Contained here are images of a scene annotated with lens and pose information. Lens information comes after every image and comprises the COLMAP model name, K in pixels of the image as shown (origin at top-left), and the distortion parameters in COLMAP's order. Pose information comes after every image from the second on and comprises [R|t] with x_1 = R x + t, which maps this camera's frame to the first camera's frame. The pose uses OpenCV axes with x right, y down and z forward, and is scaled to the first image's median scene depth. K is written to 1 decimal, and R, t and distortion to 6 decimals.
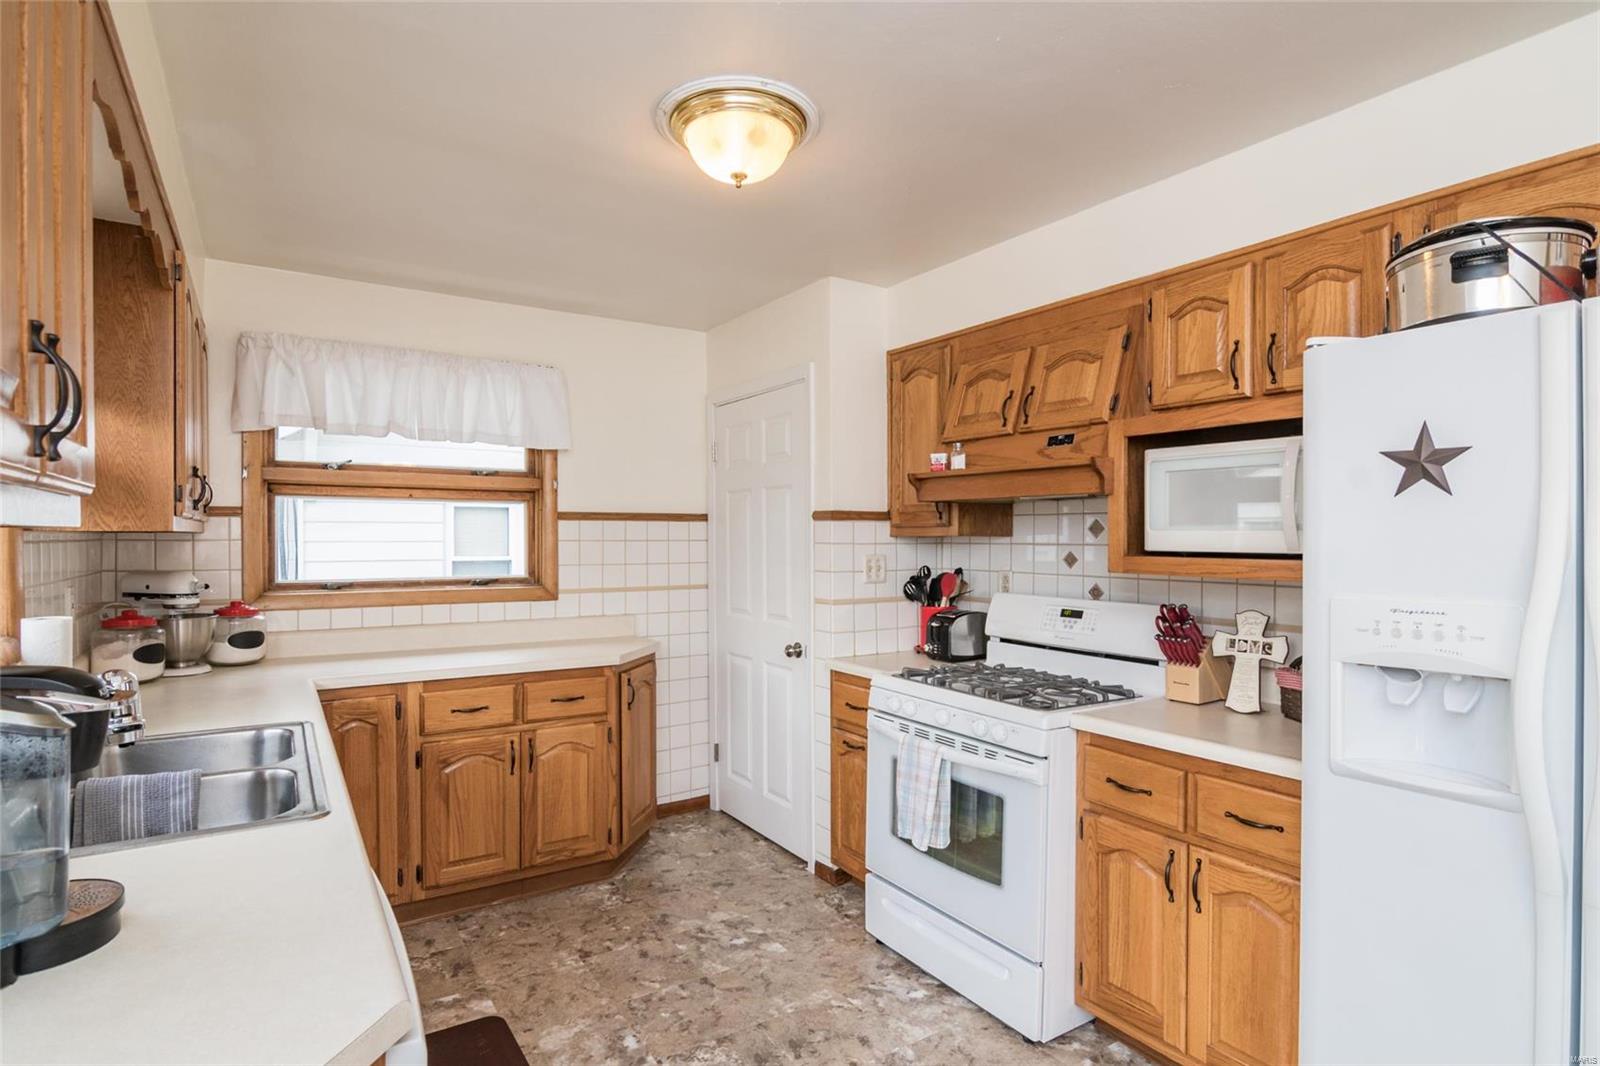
lens RADIAL K [[819.2, 0, 797.3], [0, 819.2, 535.6], [0, 0, 1]] dist [-0.014562, -0.000504]
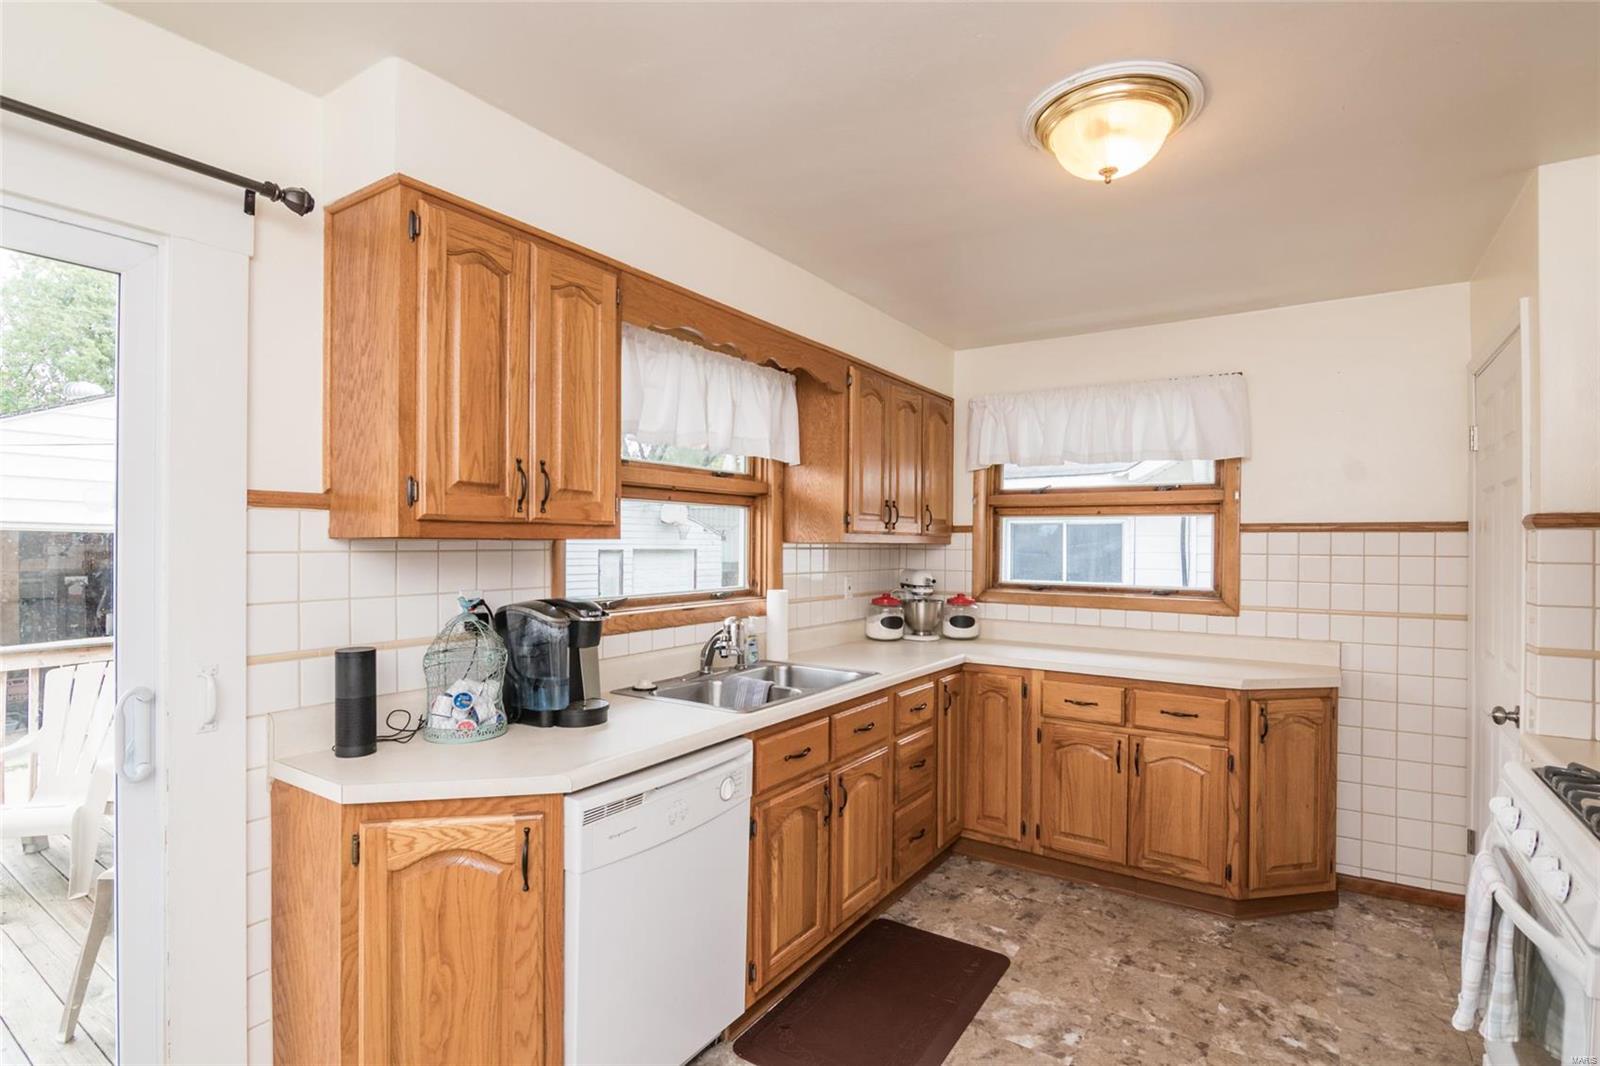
lens RADIAL K [[776.7, 0, 792.8], [0, 776.7, 538.9], [0, 0, 1]] dist [-0.017595, -0.001394]
pose [[0.388644, -0.005316, -0.921373, 0.404385], [-0.009693, 0.999904, -0.009857, 0.003065], [0.921337, 0.012762, 0.388555, 0.211162]]
